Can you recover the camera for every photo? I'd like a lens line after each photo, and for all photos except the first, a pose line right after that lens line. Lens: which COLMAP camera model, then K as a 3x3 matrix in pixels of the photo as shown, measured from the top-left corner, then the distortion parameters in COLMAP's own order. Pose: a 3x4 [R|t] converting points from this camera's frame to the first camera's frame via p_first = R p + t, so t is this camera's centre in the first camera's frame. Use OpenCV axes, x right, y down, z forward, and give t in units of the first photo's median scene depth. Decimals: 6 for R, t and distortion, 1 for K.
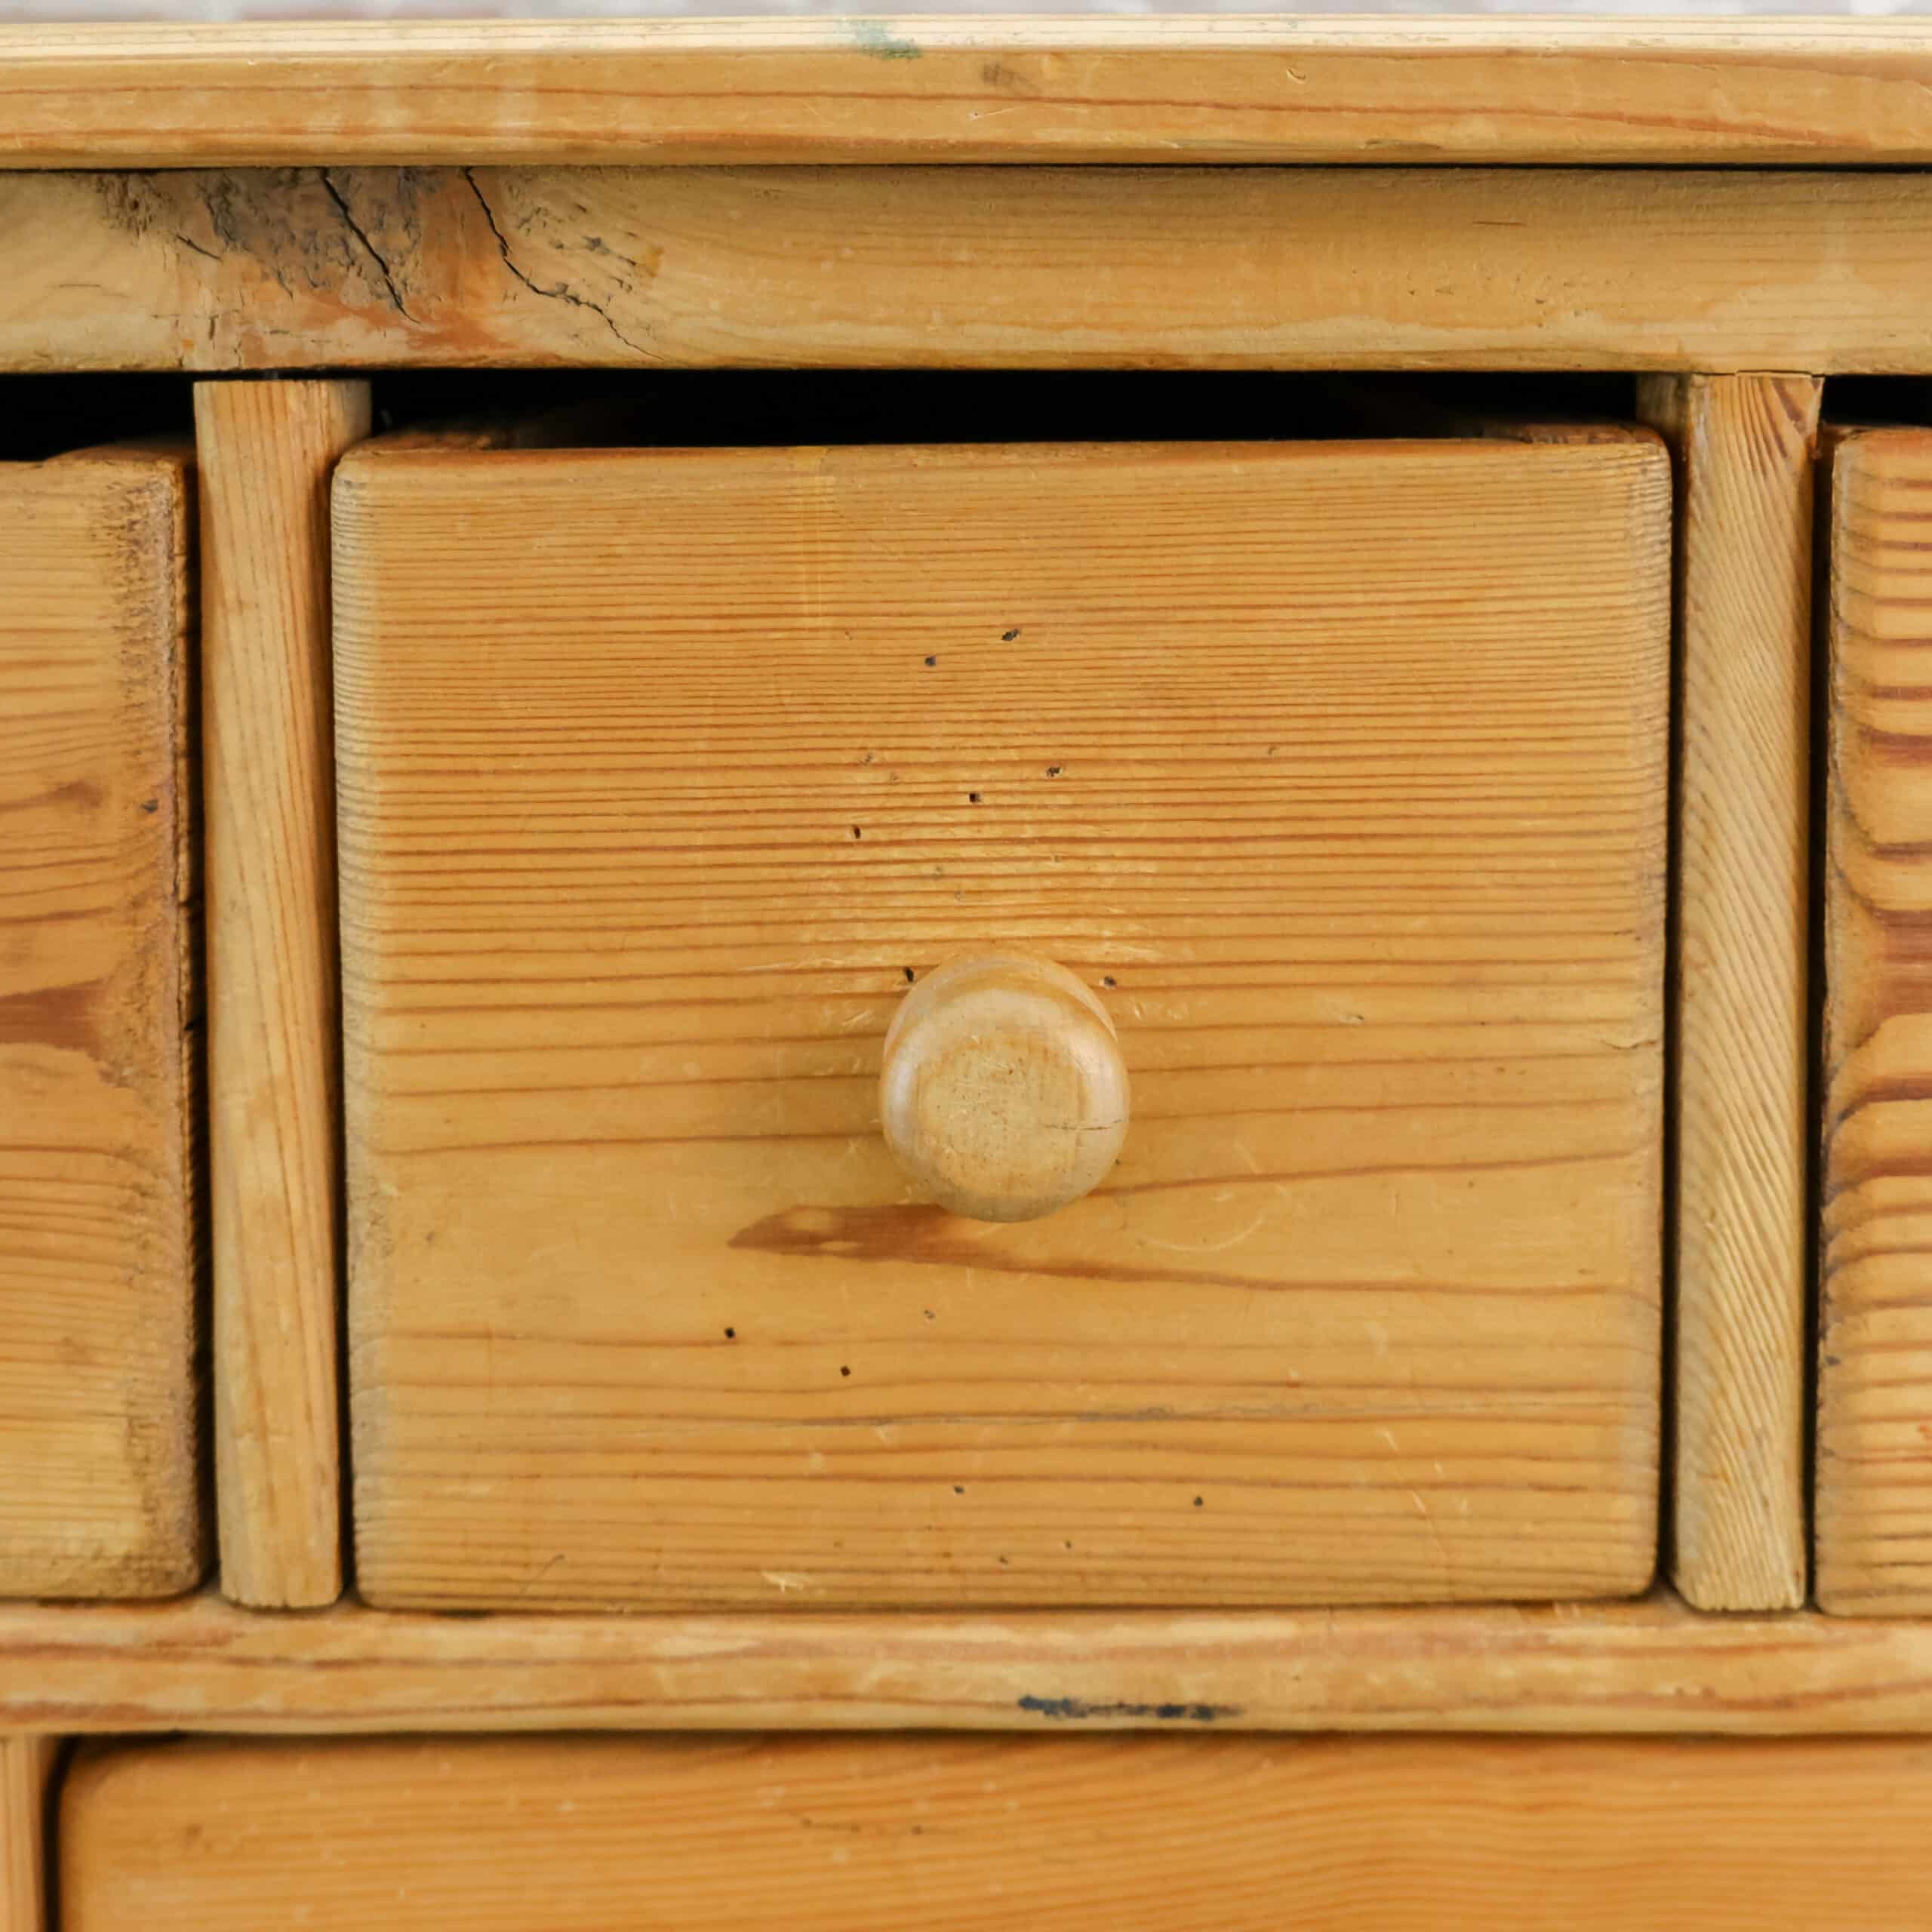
lens RADIAL K [[4724.0, 0, 935.0], [0, 4724.0, 879.2], [0, 0, 1]] dist [-0.036536, 0.260085]
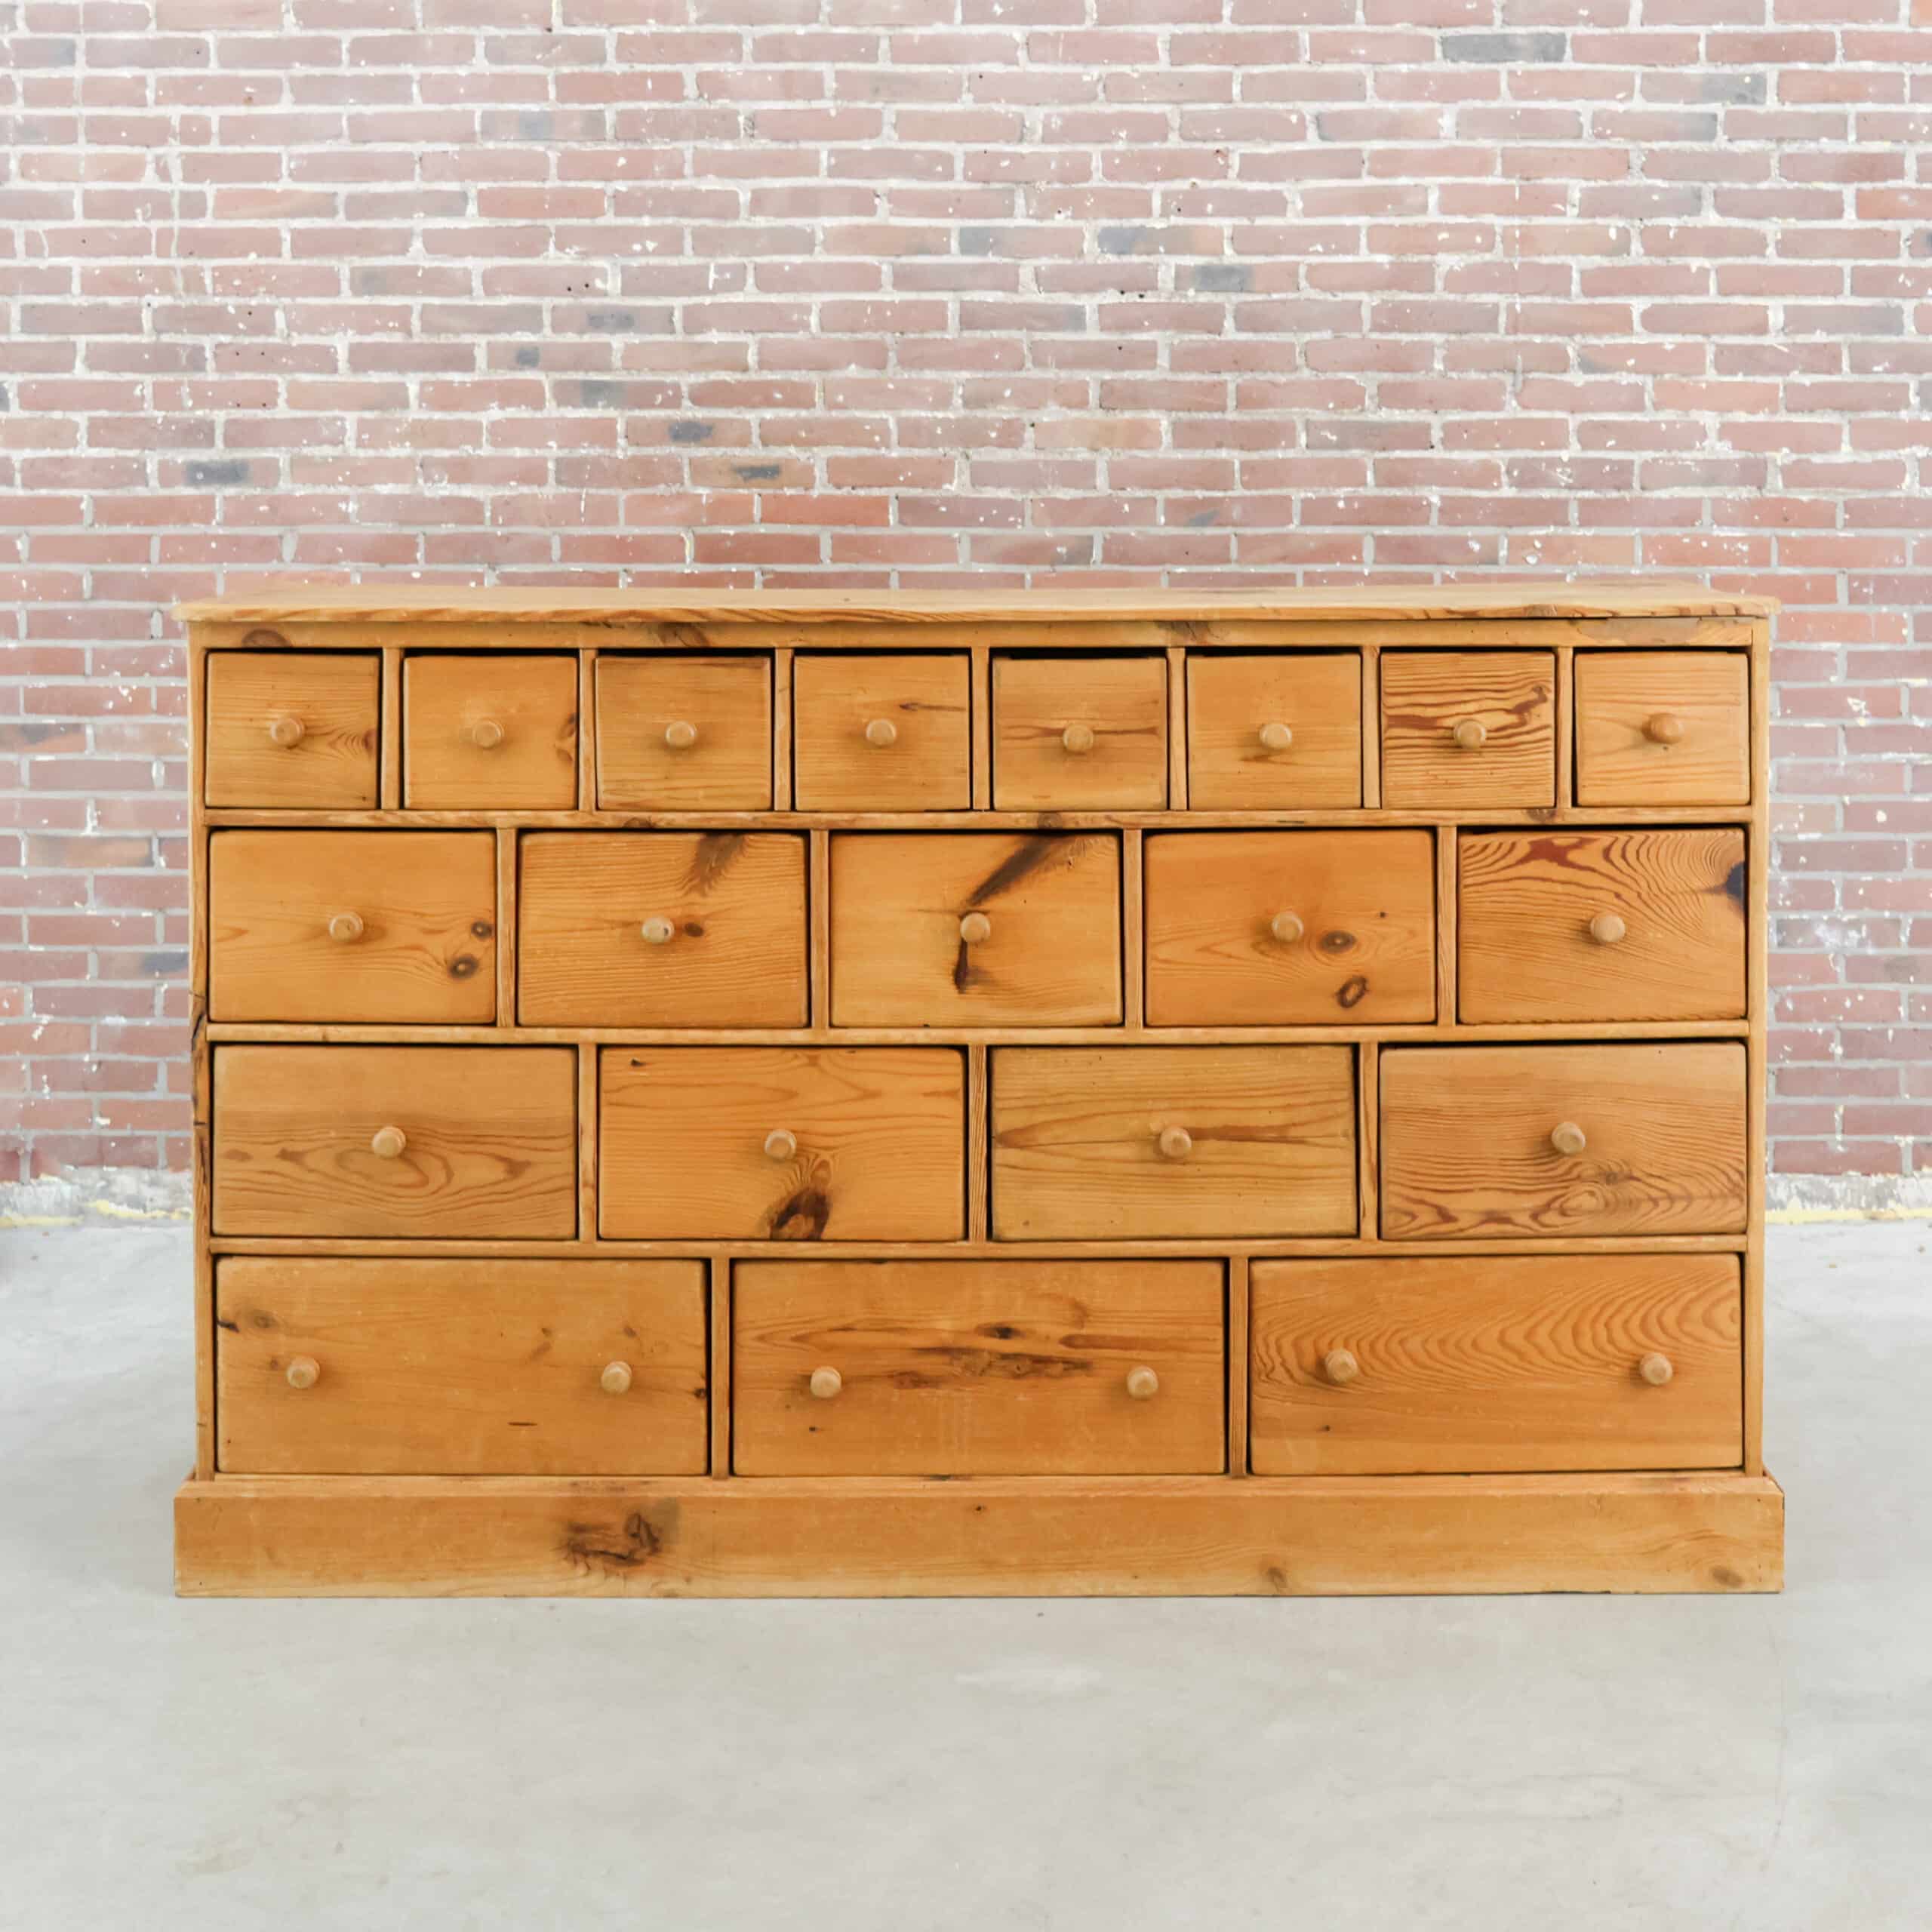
lens RADIAL K [[5167.9, 0, 963.2], [0, 5167.9, 895.9], [0, 0, 1]] dist [-0.020733, 0.037798]
pose [[0.999419, -0.007725, 0.033210, -0.773564], [0.009422, 0.998642, -0.051231, 0.723396], [-0.032769, 0.051514, 0.998134, -7.356059]]
